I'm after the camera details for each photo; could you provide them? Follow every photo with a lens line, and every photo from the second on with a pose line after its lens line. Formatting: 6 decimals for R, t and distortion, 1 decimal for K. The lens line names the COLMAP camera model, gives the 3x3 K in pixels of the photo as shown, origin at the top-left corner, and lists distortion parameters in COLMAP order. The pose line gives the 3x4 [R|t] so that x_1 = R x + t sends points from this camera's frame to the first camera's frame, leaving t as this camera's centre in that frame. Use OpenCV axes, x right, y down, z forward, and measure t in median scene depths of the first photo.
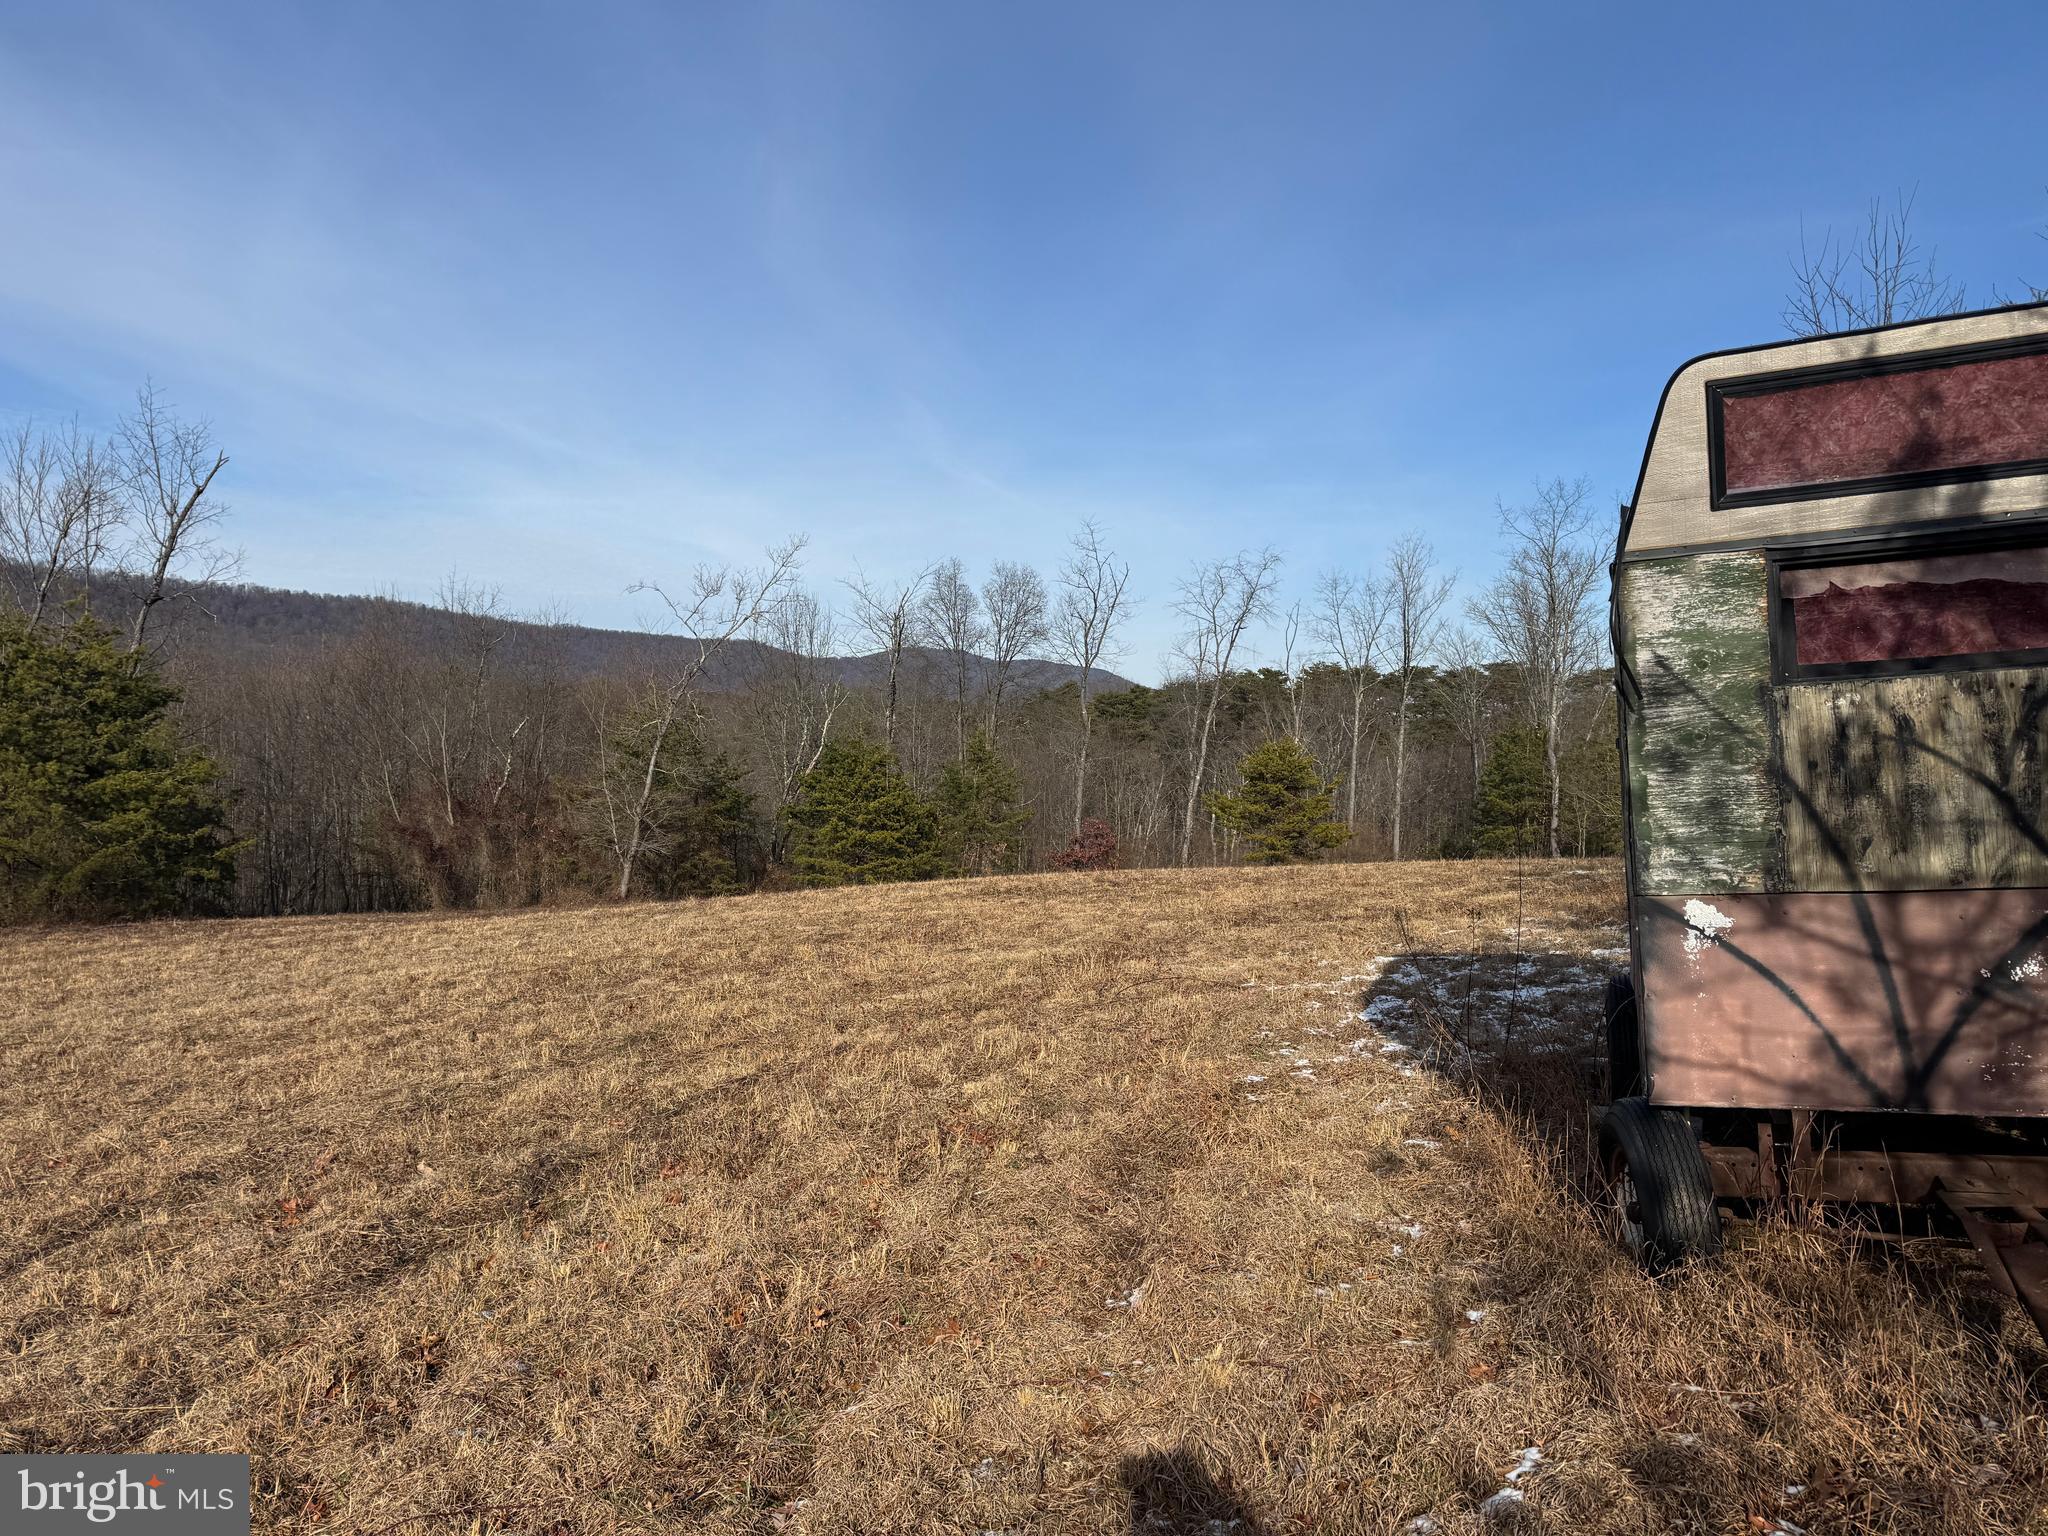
lens RADIAL K [[1427.8, 0, 1022.8], [0, 1427.8, 763.6], [0, 0, 1]] dist [0.040789, -0.034235]
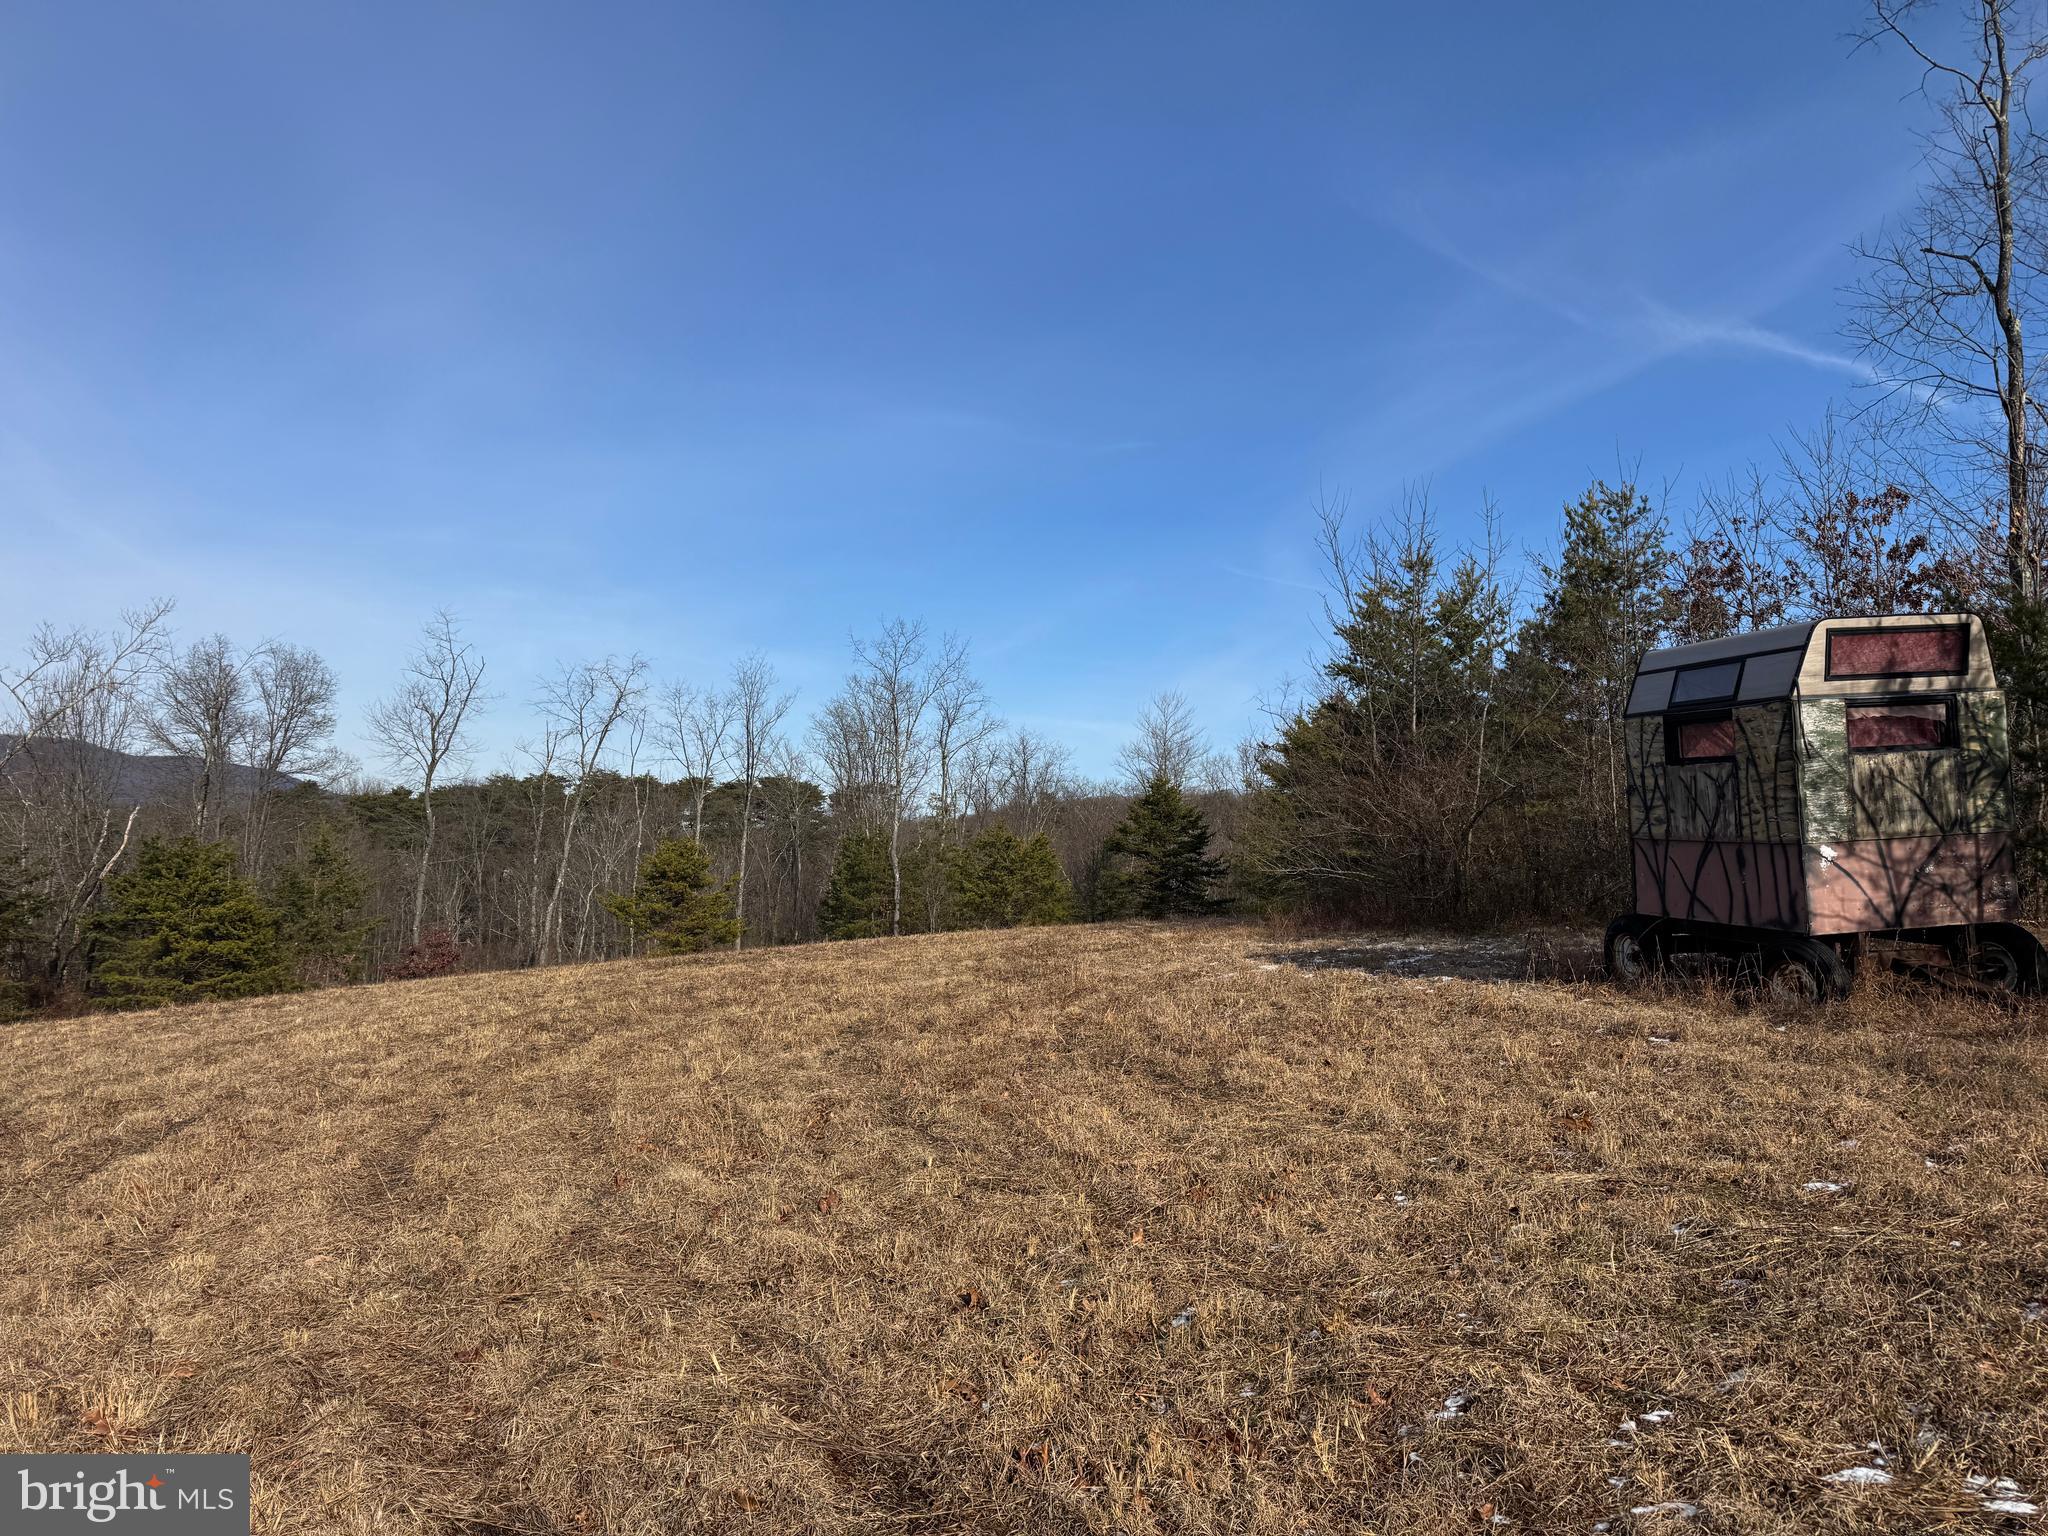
lens RADIAL K [[1427.8, 0, 1068.3], [0, 1427.8, 744.9], [0, 0, 1]] dist [0.040789, -0.034235]
pose [[0.840131, 0.045811, 0.540446, -1.877495], [0.004766, 0.995765, -0.091814, 0.144269], [-0.542363, 0.079712, 0.836354, -0.312302]]
